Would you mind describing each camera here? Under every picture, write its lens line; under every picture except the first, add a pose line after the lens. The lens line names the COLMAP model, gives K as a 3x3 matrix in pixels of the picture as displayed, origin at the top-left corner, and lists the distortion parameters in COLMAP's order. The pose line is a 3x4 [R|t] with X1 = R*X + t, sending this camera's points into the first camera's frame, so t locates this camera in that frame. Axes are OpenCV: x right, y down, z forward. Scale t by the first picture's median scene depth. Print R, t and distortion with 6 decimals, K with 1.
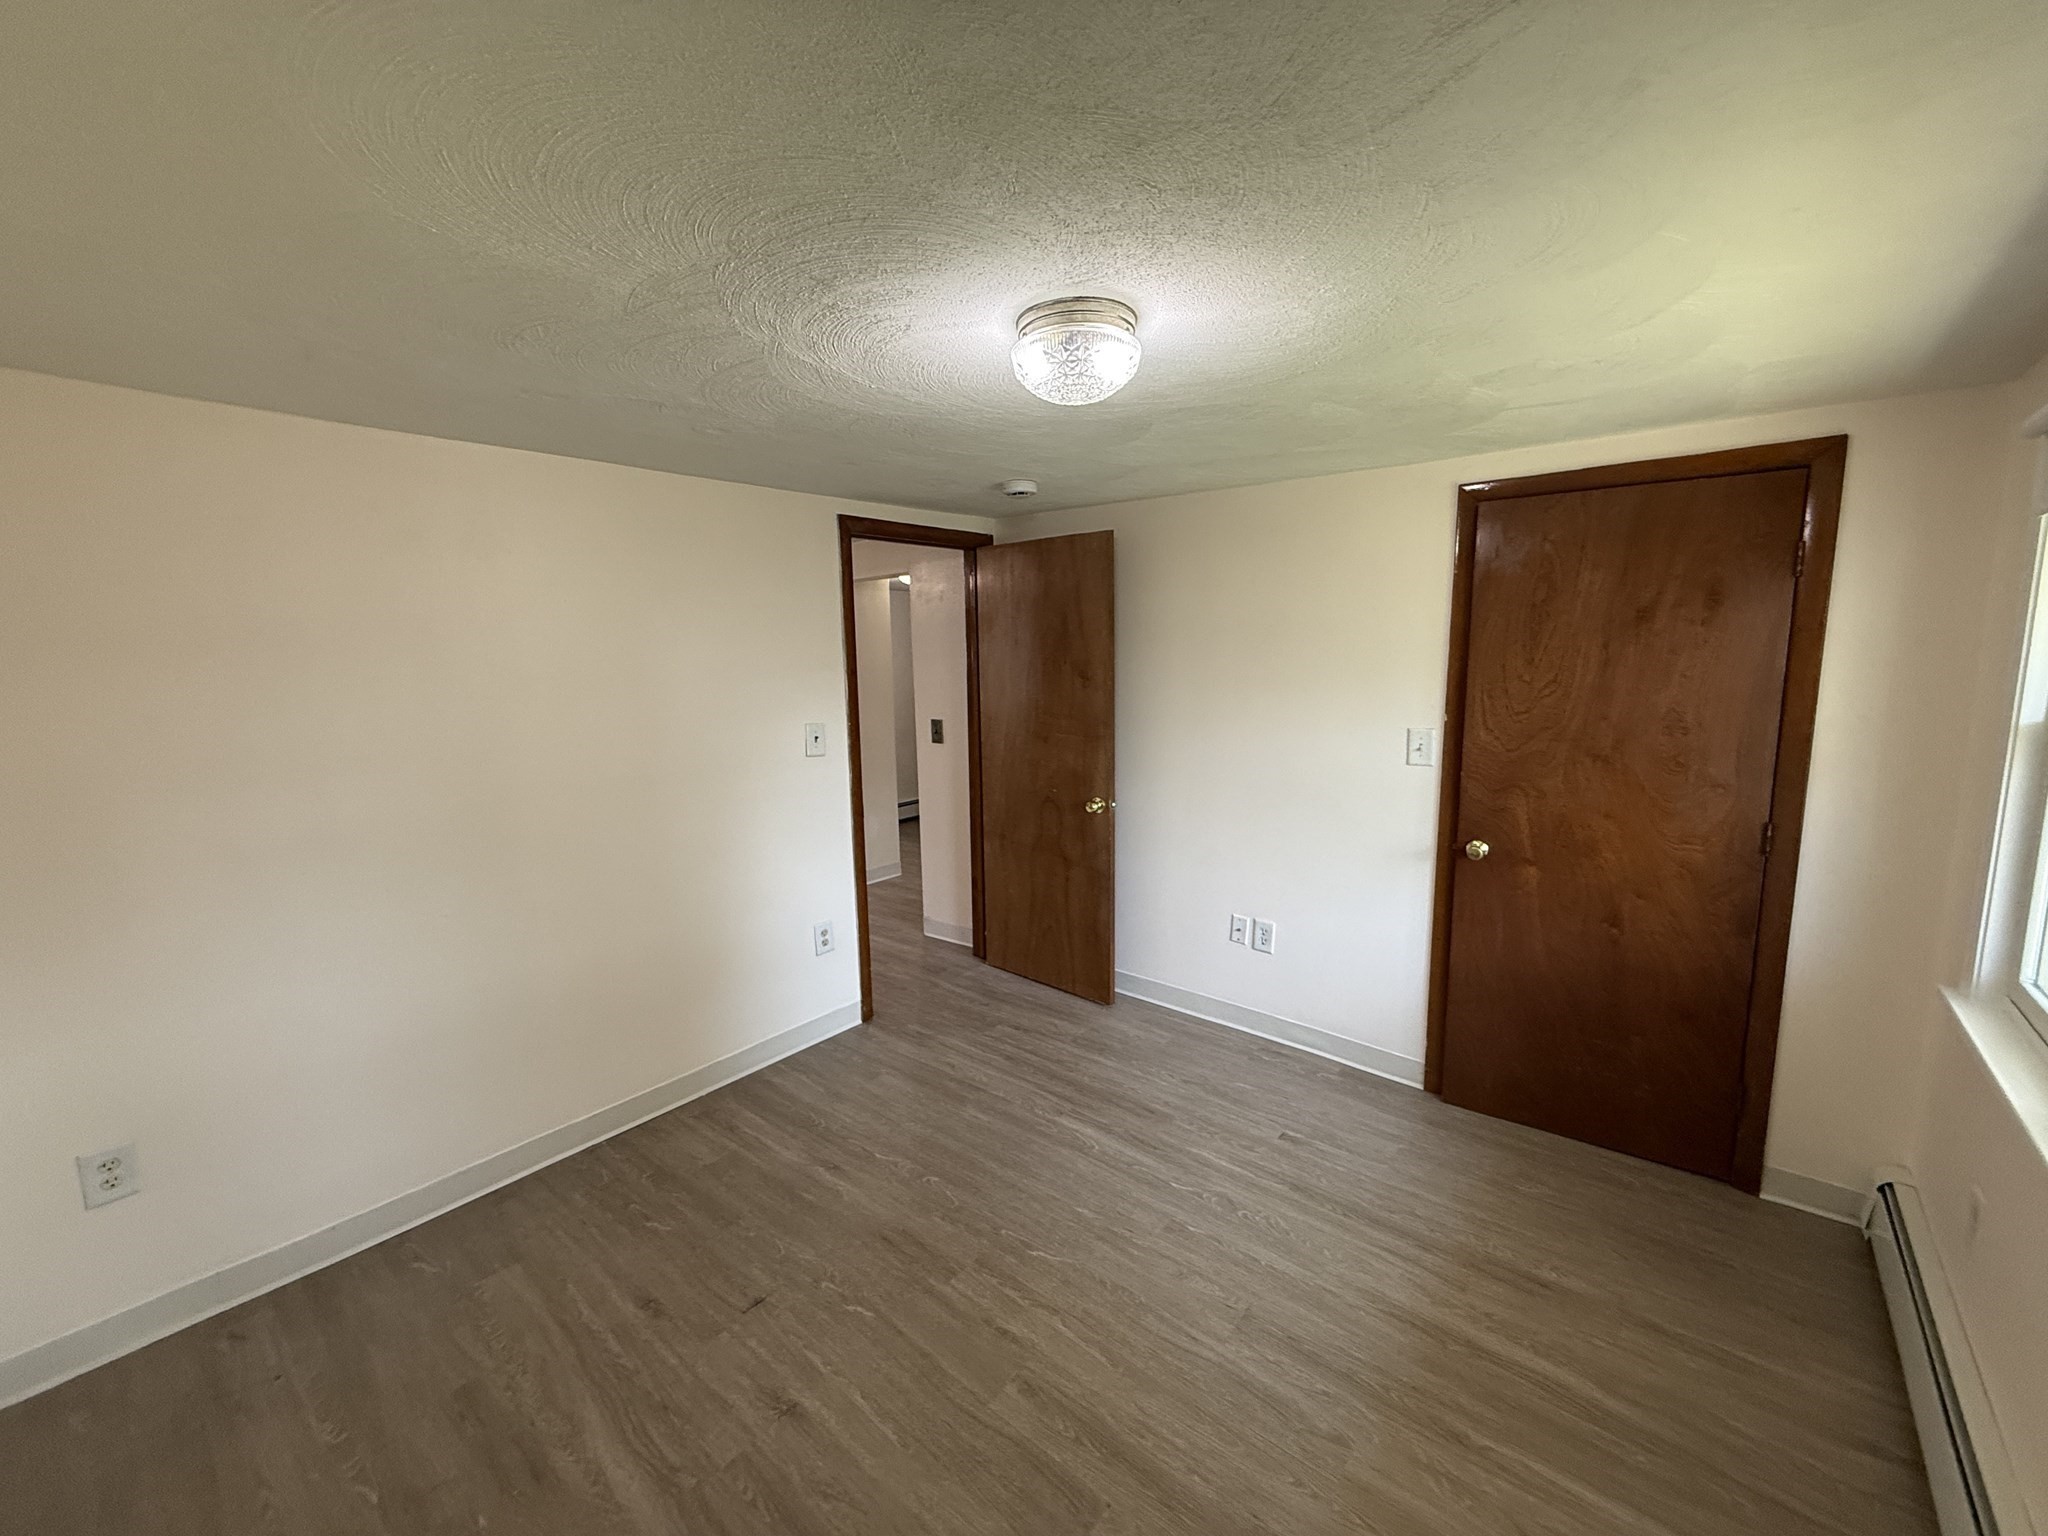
lens RADIAL K [[816.2, 0, 1024.0], [0, 816.2, 768.0], [0, 0, 1]] dist [0.000924, -0.000109]
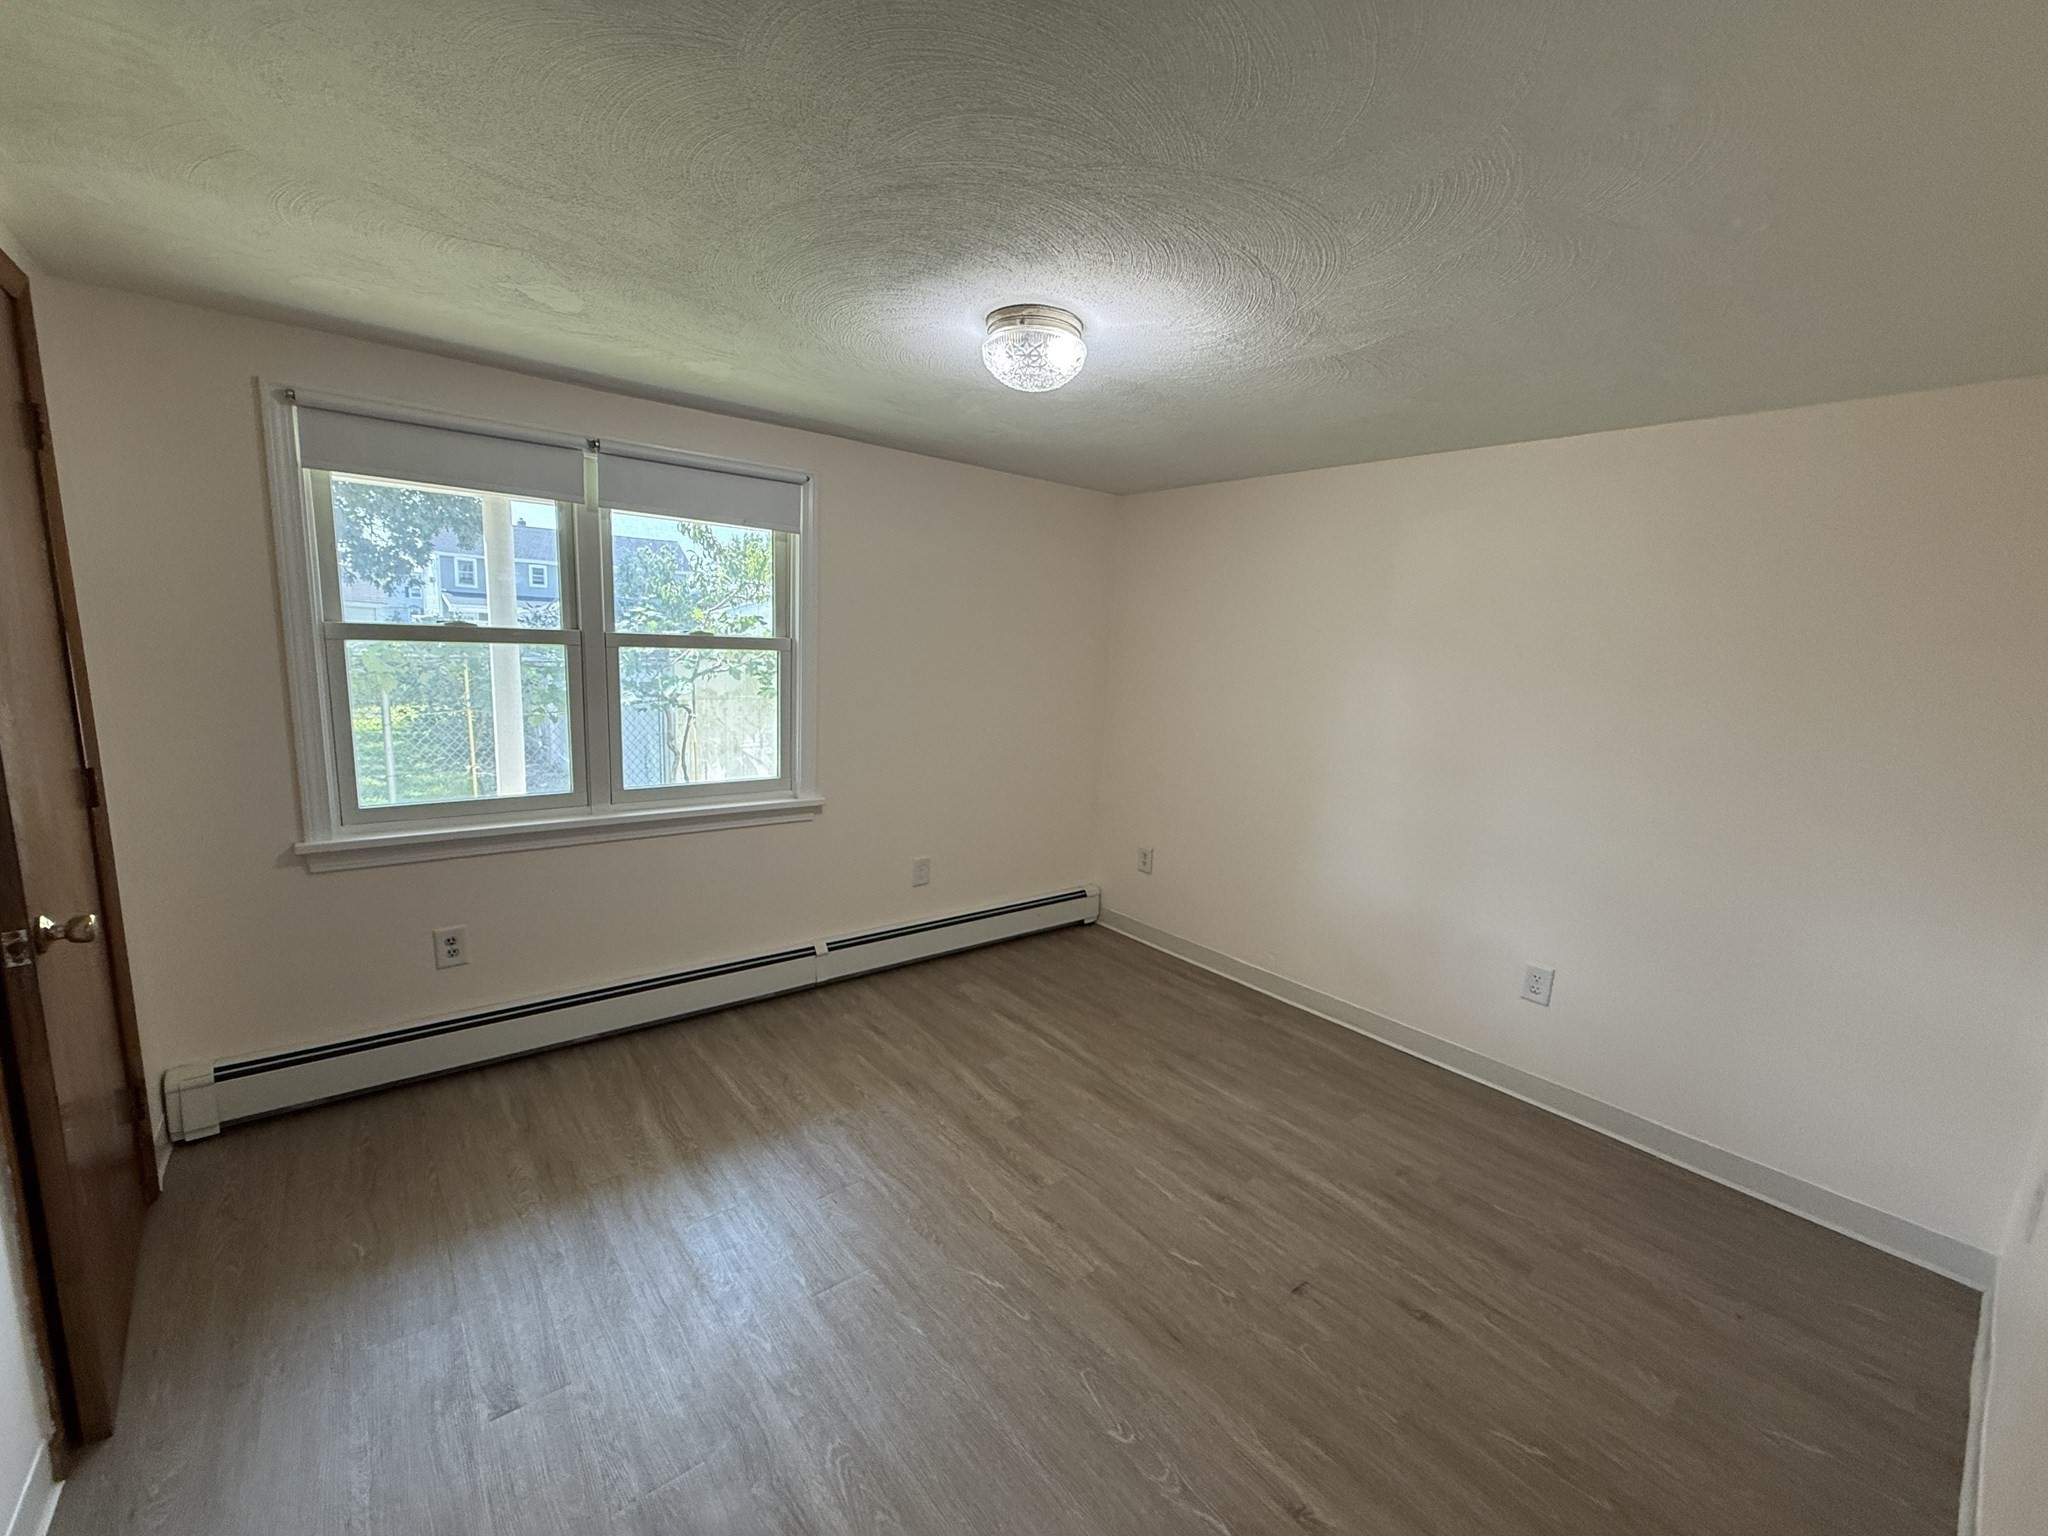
lens RADIAL K [[816.2, 0, 1024.0], [0, 816.2, 768.0], [0, 0, 1]] dist [0.000924, -0.000109]
pose [[-0.979861, -0.069268, 0.187283, -0.152978], [-0.011367, 0.955734, 0.294011, -0.203082], [-0.199359, 0.285961, -0.937274, 1.806490]]
